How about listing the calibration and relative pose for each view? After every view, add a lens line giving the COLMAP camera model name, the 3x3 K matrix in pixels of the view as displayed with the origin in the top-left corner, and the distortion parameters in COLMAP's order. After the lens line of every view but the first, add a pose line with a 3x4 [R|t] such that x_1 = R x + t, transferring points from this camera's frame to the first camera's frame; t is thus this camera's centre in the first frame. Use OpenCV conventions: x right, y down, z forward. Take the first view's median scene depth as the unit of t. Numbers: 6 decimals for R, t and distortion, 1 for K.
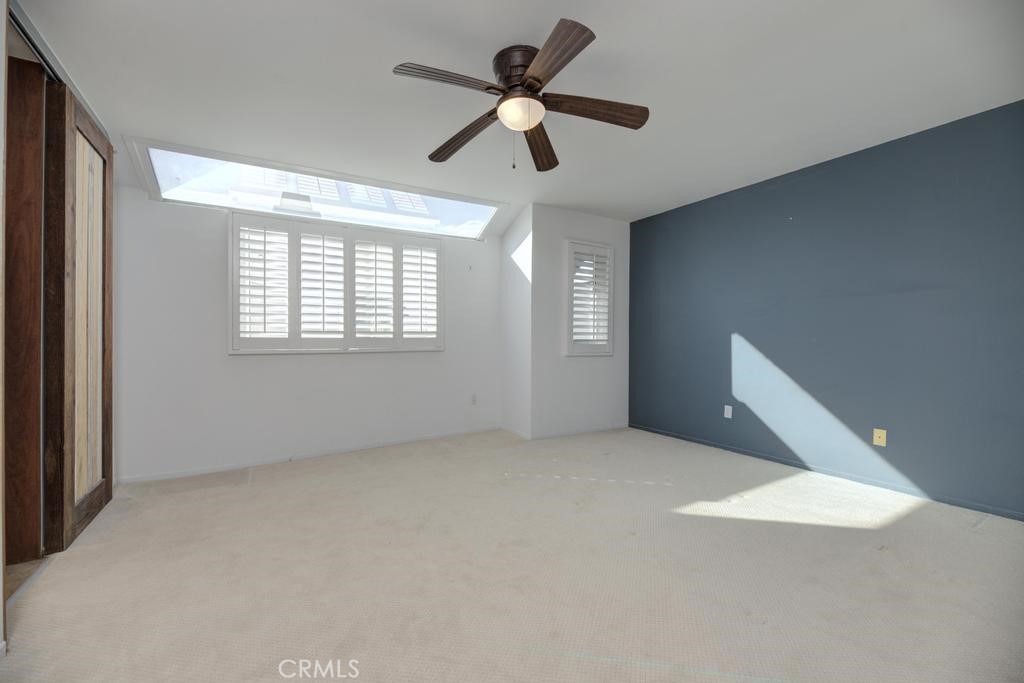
lens RADIAL K [[416.9, 0, 511.3], [0, 416.9, 340.1], [0, 0, 1]] dist [0.000737, 0.000015]
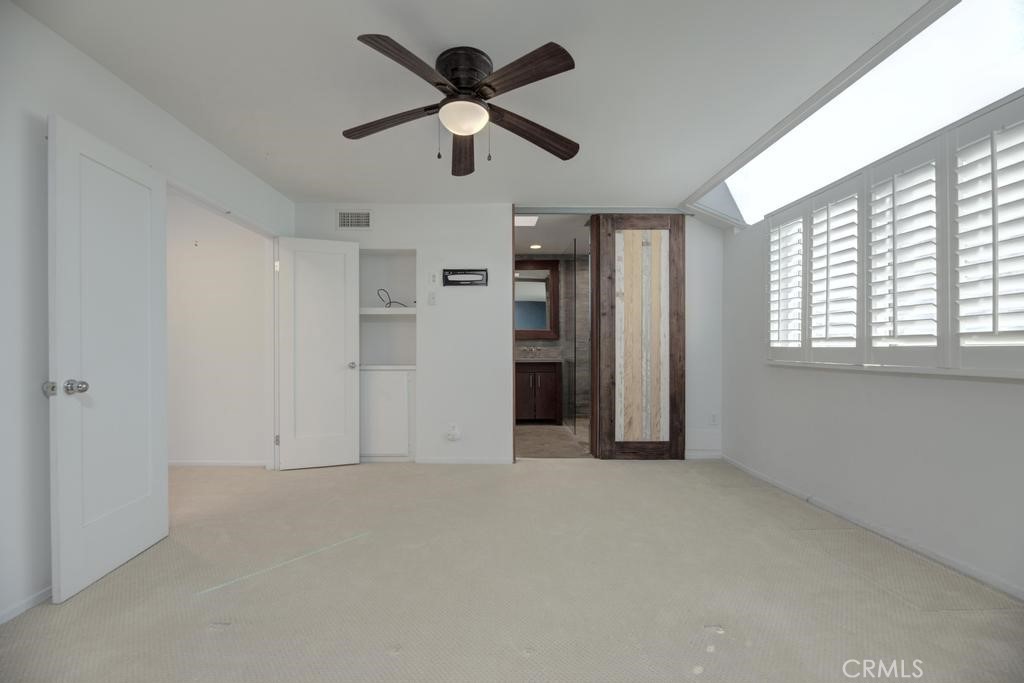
lens RADIAL K [[416.9, 0, 512.5], [0, 416.9, 341.9], [0, 0, 1]] dist [0.000737, 0.000015]
pose [[-0.500805, -0.008636, -0.865517, 0.434086], [0.000012, 0.999950, -0.009984, -0.007715], [0.865560, -0.005010, -0.500780, 0.882476]]
